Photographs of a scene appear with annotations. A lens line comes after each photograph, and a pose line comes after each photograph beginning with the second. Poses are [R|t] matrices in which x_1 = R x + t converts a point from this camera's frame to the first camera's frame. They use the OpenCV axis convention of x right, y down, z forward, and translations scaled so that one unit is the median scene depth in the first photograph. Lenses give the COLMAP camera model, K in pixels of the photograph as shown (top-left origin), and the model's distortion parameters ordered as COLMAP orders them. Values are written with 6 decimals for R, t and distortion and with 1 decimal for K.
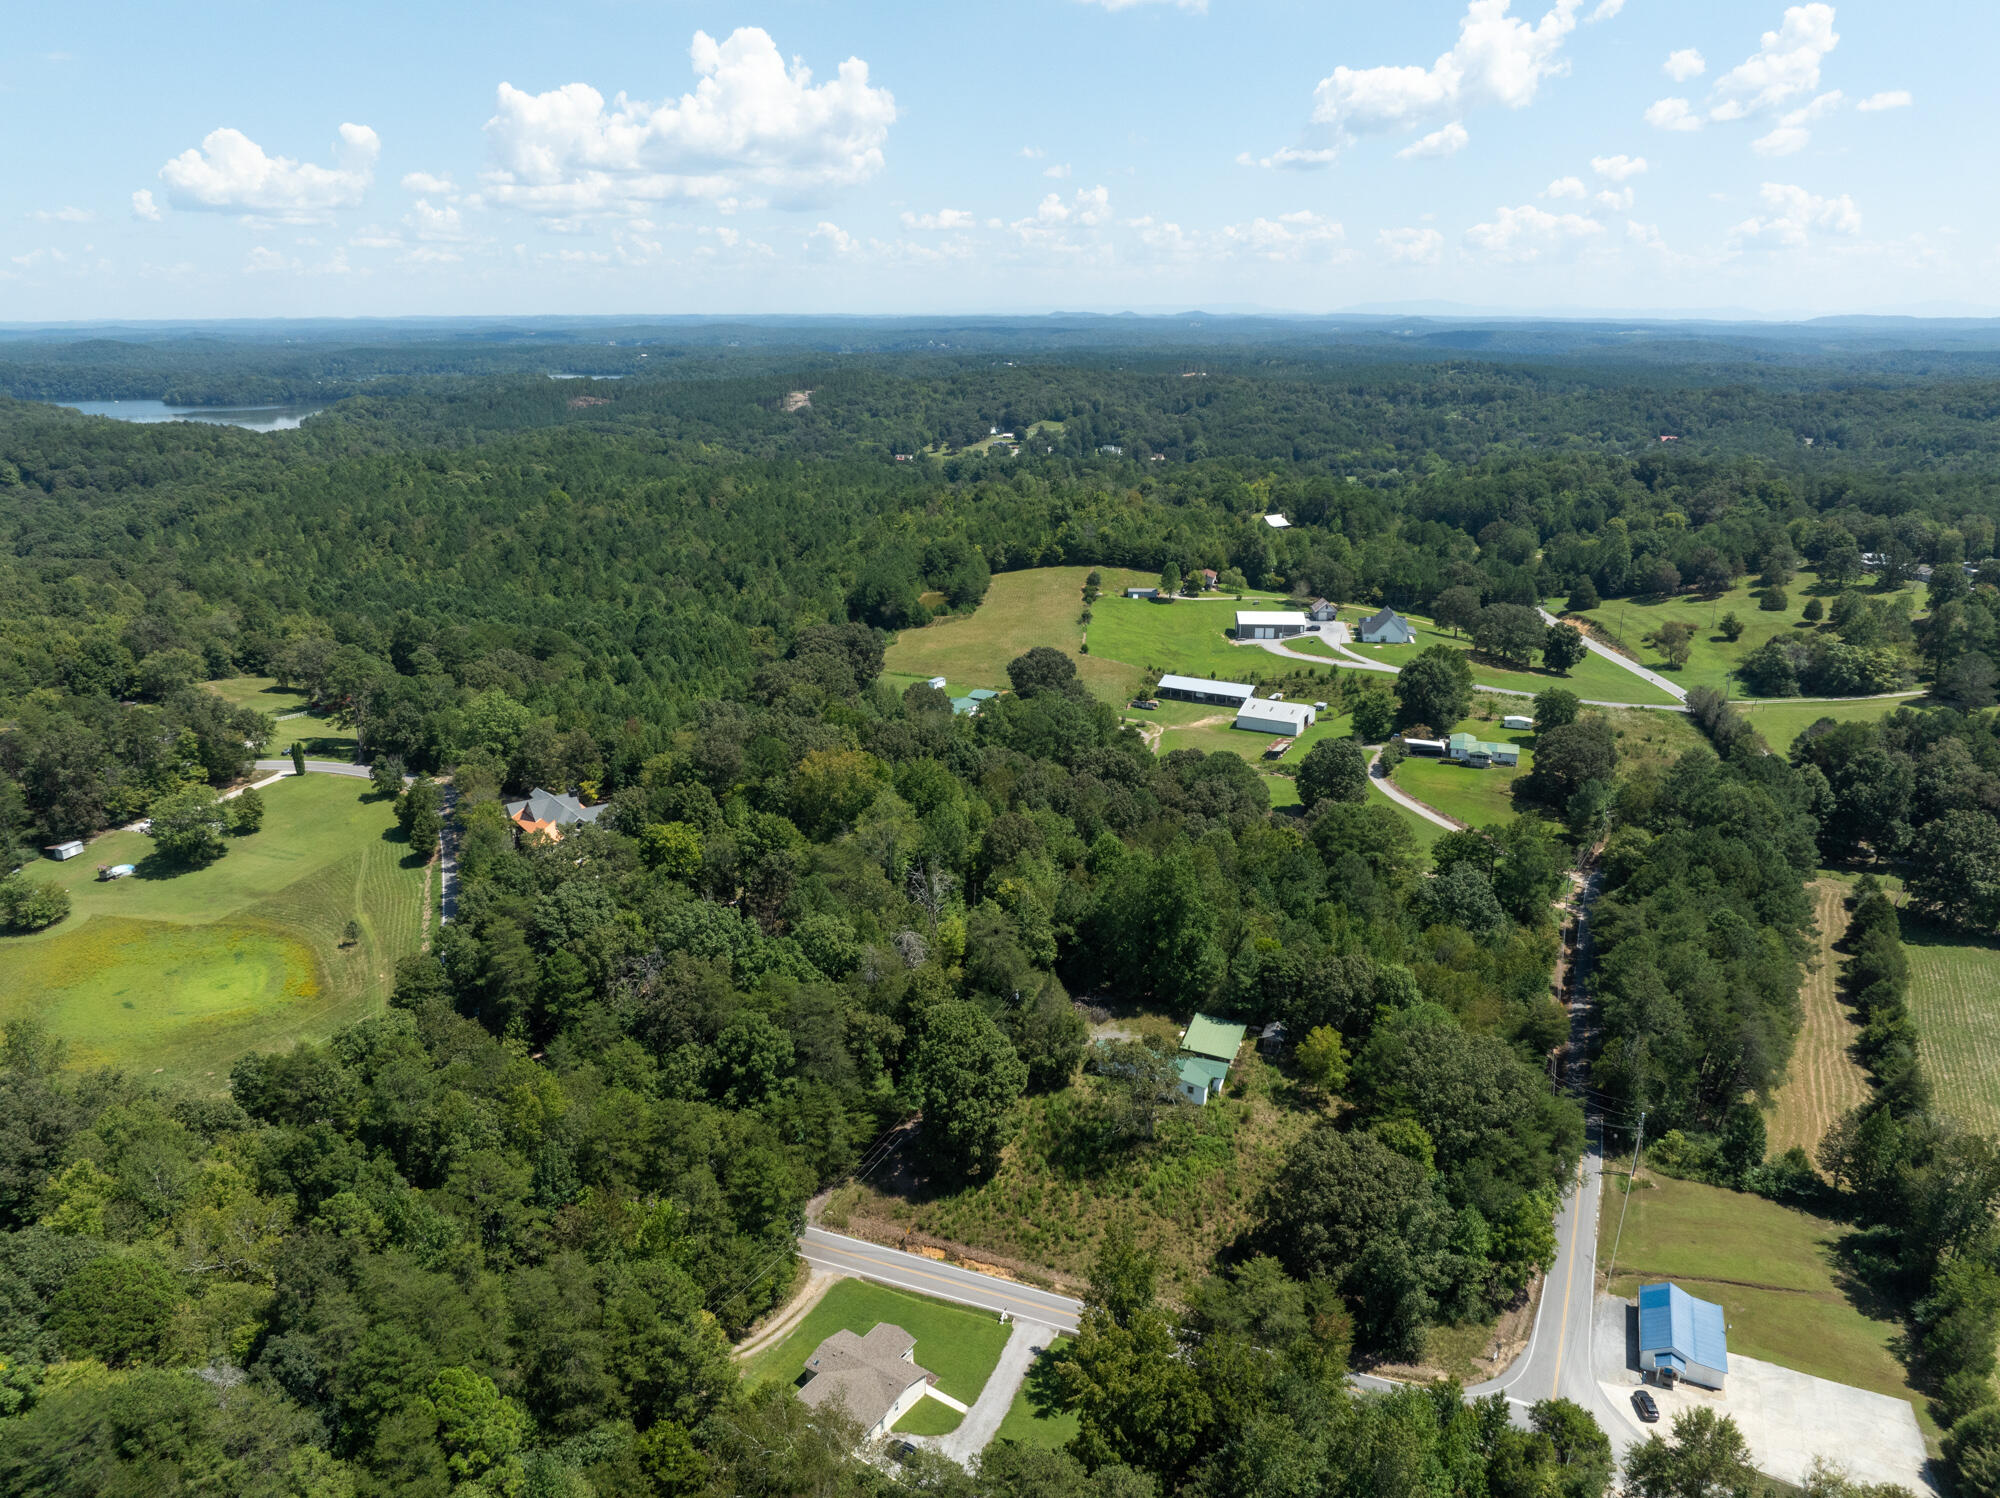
lens RADIAL K [[1429.0, 0, 1000.0], [0, 1429.0, 749.0], [0, 0, 1]] dist [-0.056292, 0.031344]
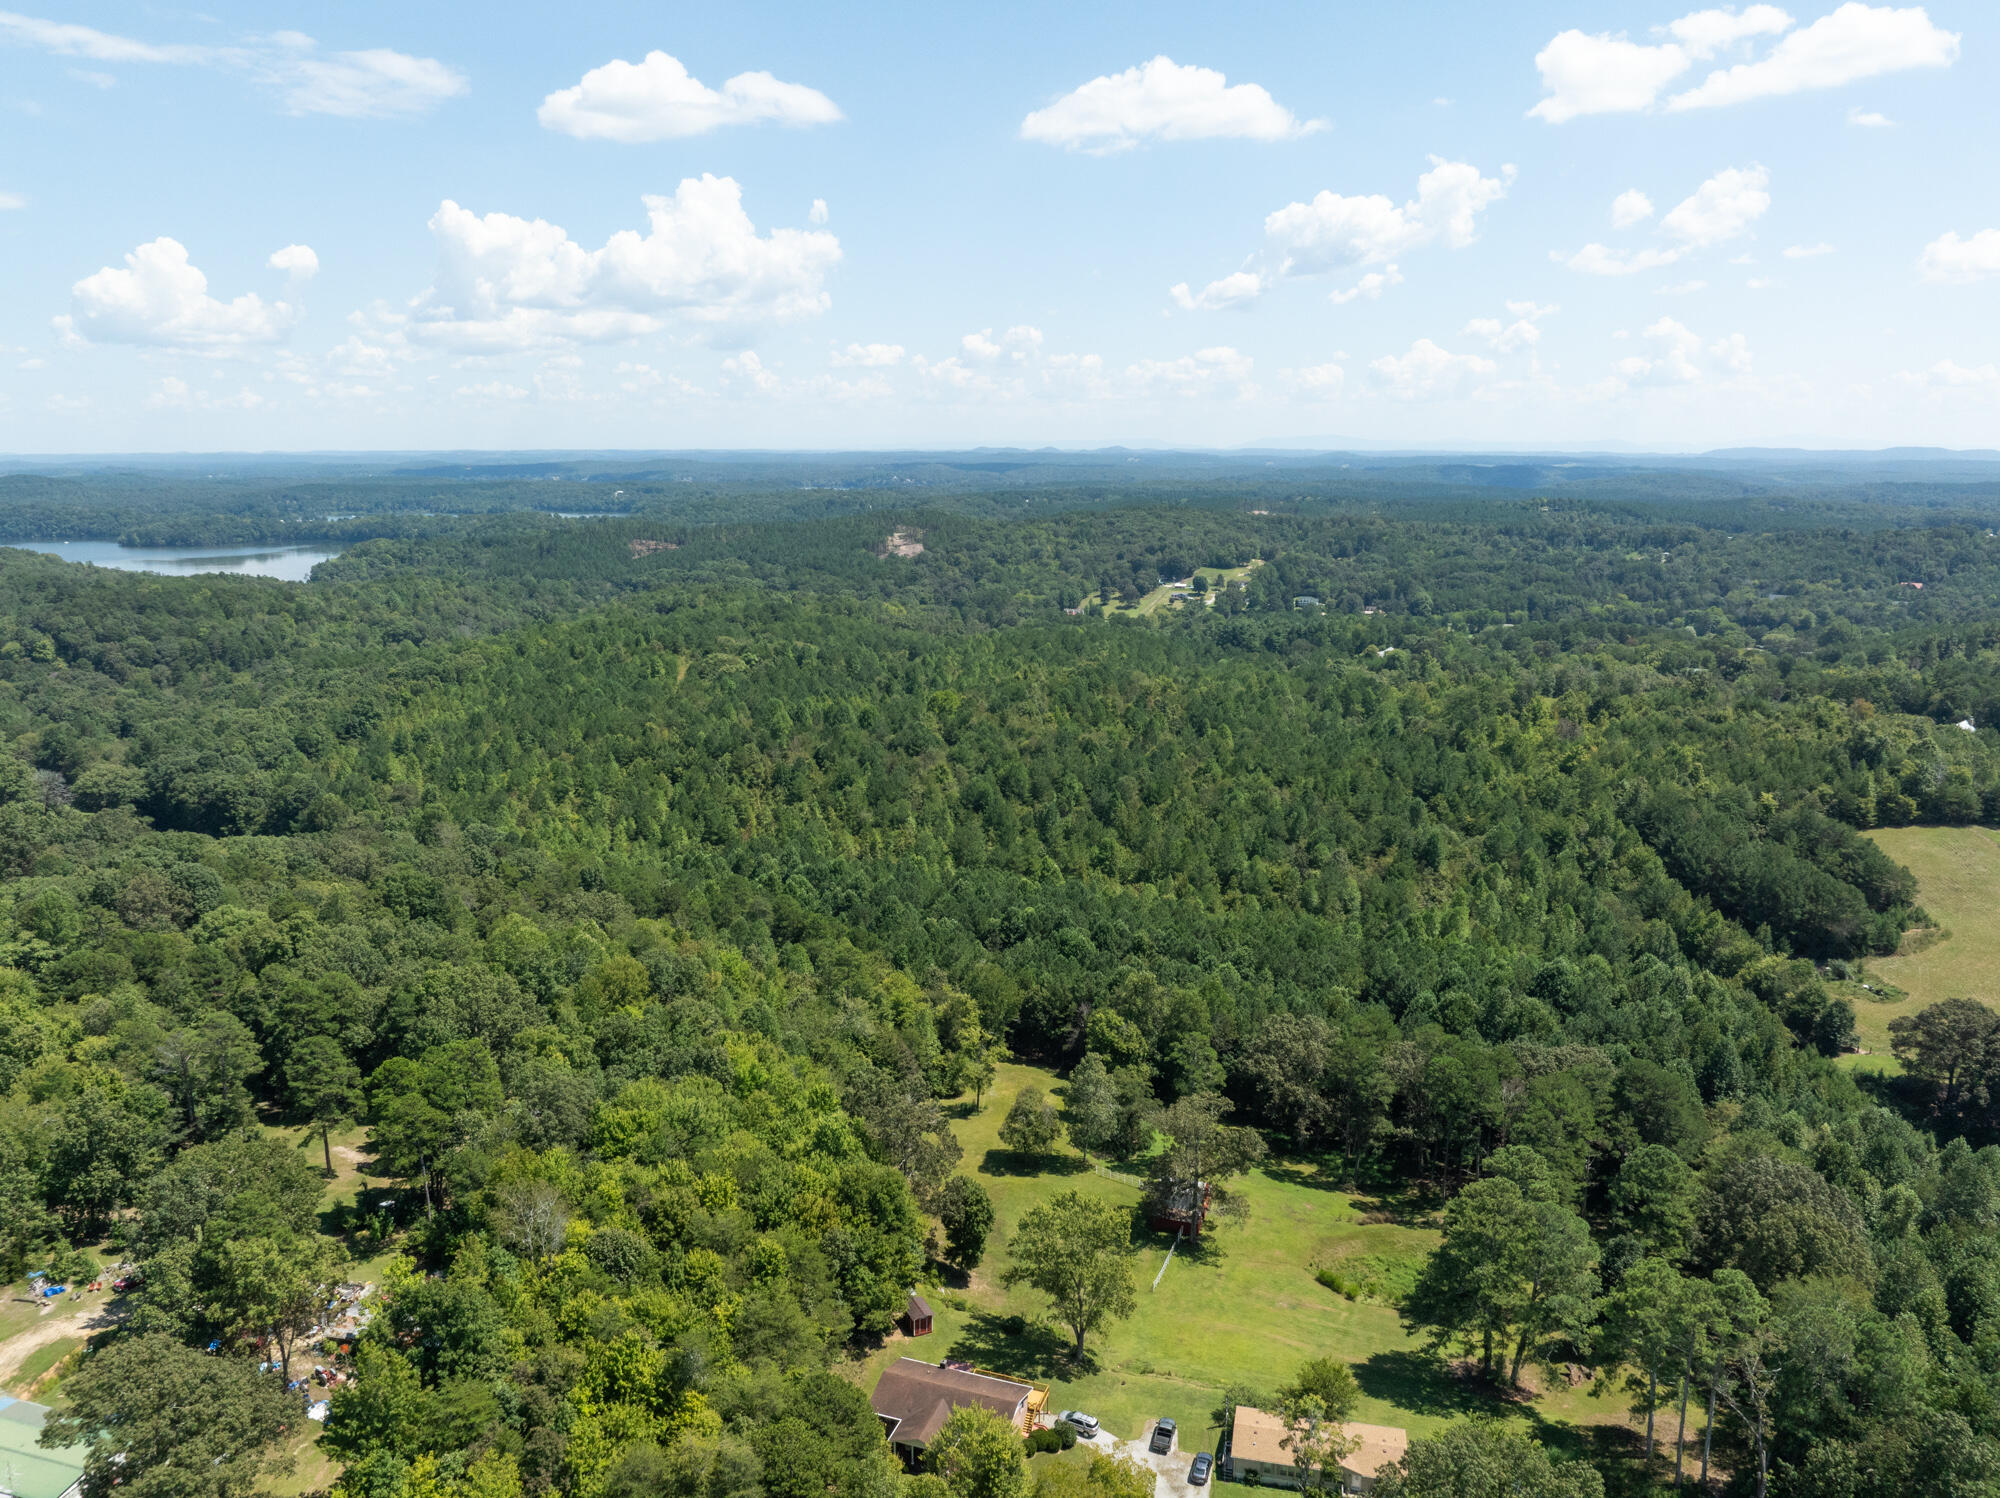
lens RADIAL K [[1429.6, 0, 988.8], [0, 1429.6, 747.5], [0, 0, 1]] dist [-0.061910, 0.023135]
pose [[0.997651, -0.012405, 0.067371, -0.240075], [0.018445, 0.995790, -0.089792, -0.063163], [-0.065973, 0.090823, 0.993679, 0.207598]]
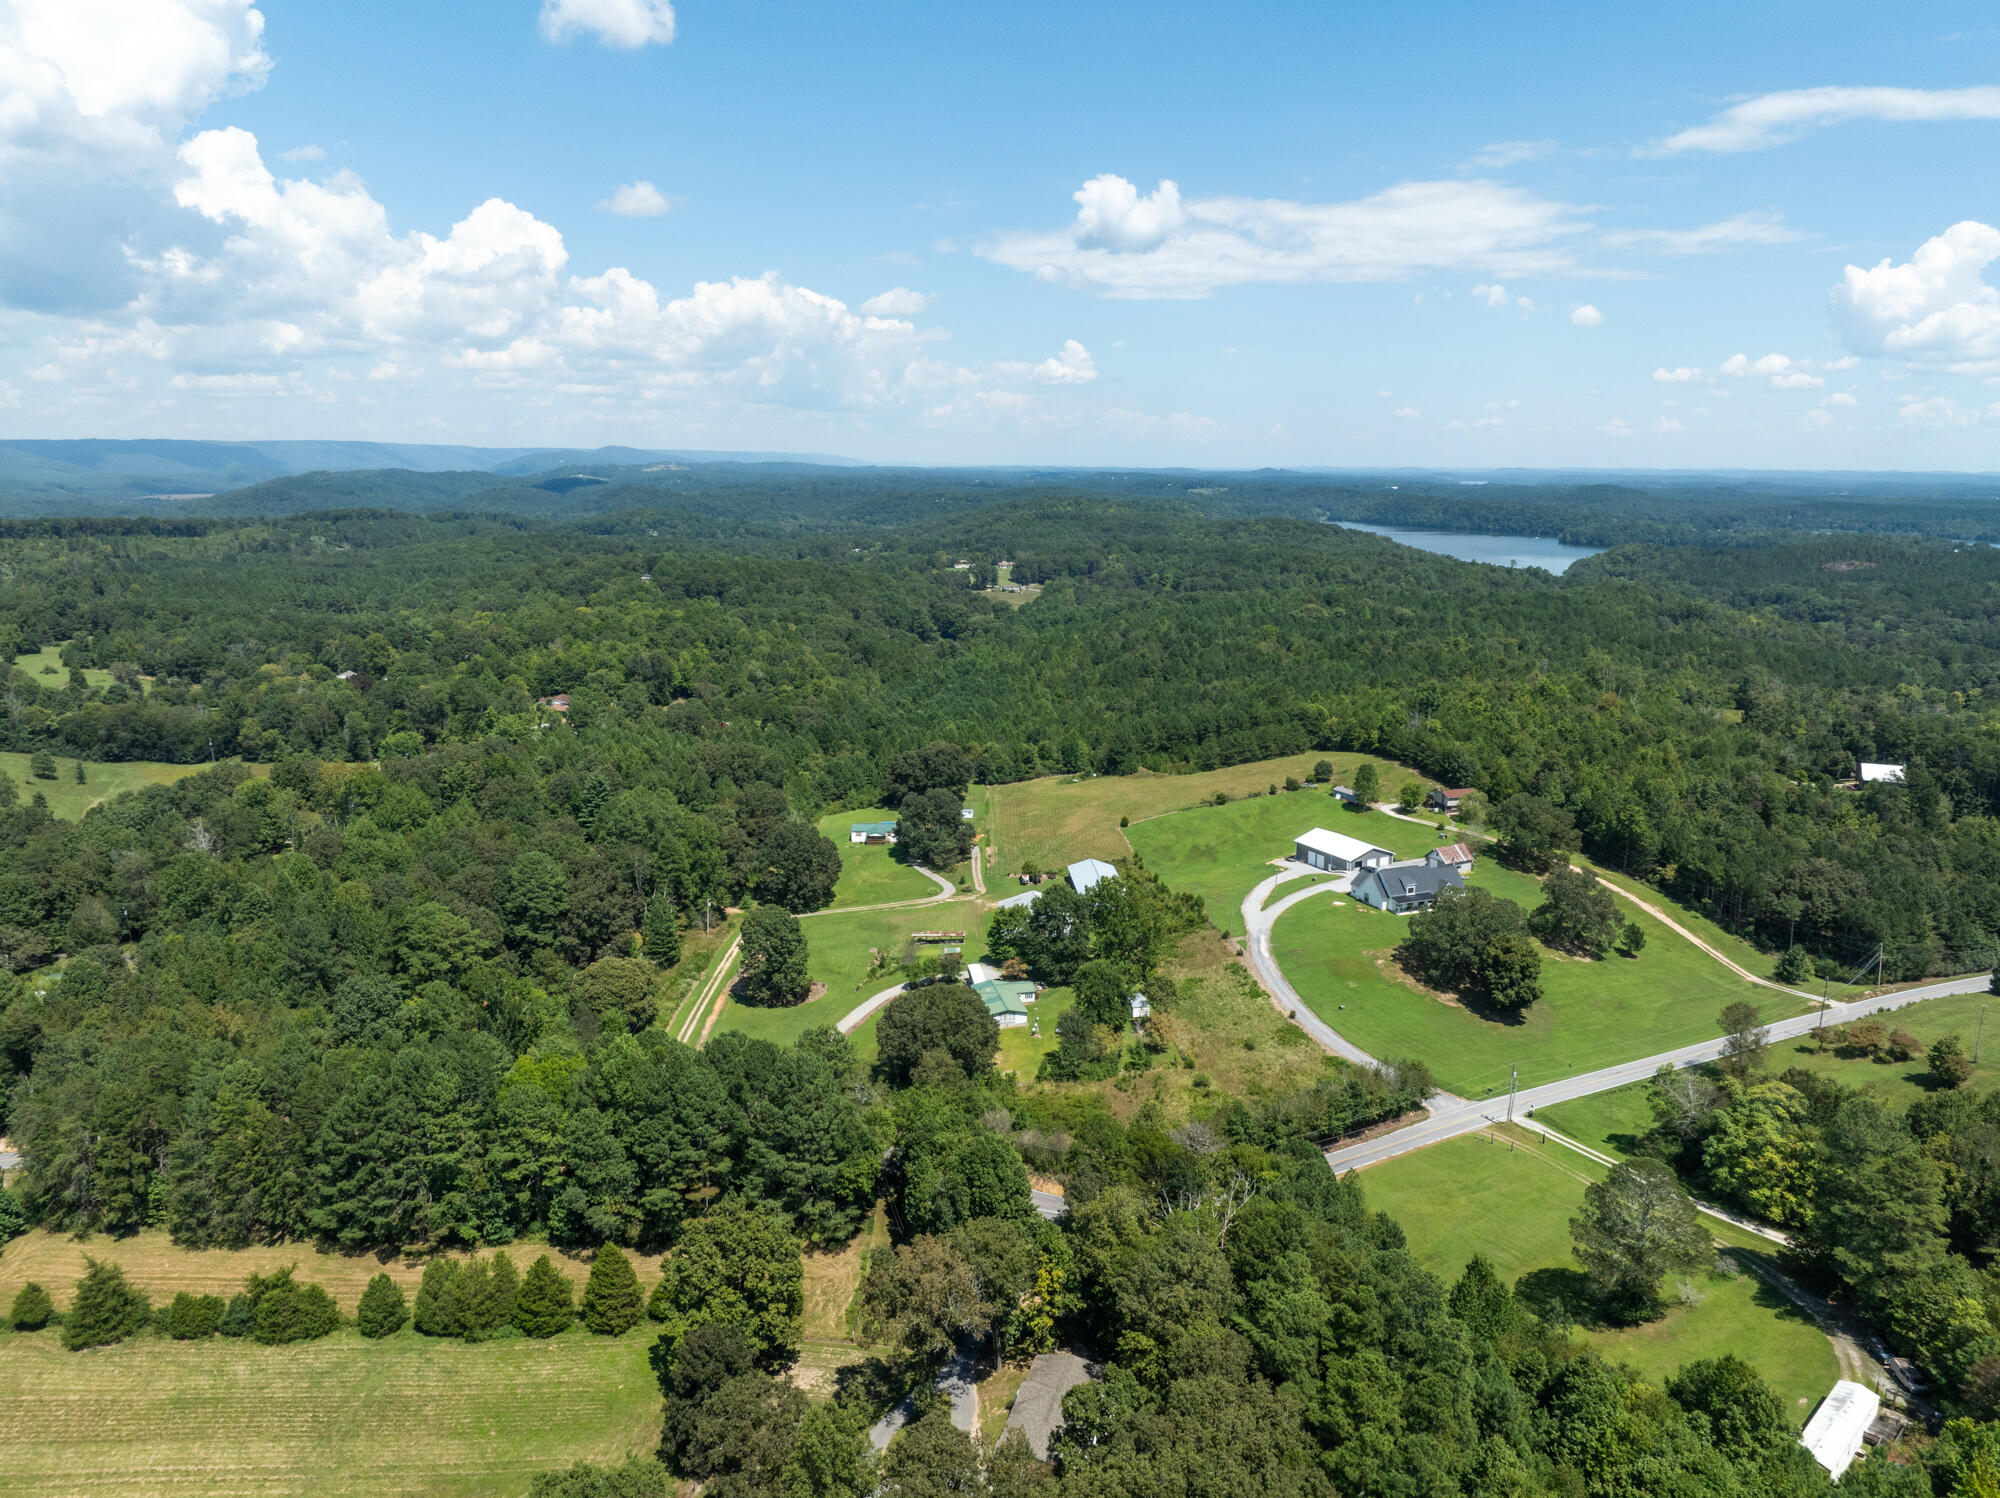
lens RADIAL K [[1429.0, 0, 1000.0], [0, 1429.0, 749.0], [0, 0, 1]] dist [-0.056292, 0.031344]
pose [[0.496685, 0.172501, -0.850616, 0.362131], [-0.258192, 0.965048, 0.044946, -0.062565], [0.828638, 0.197298, 0.523863, 0.206844]]
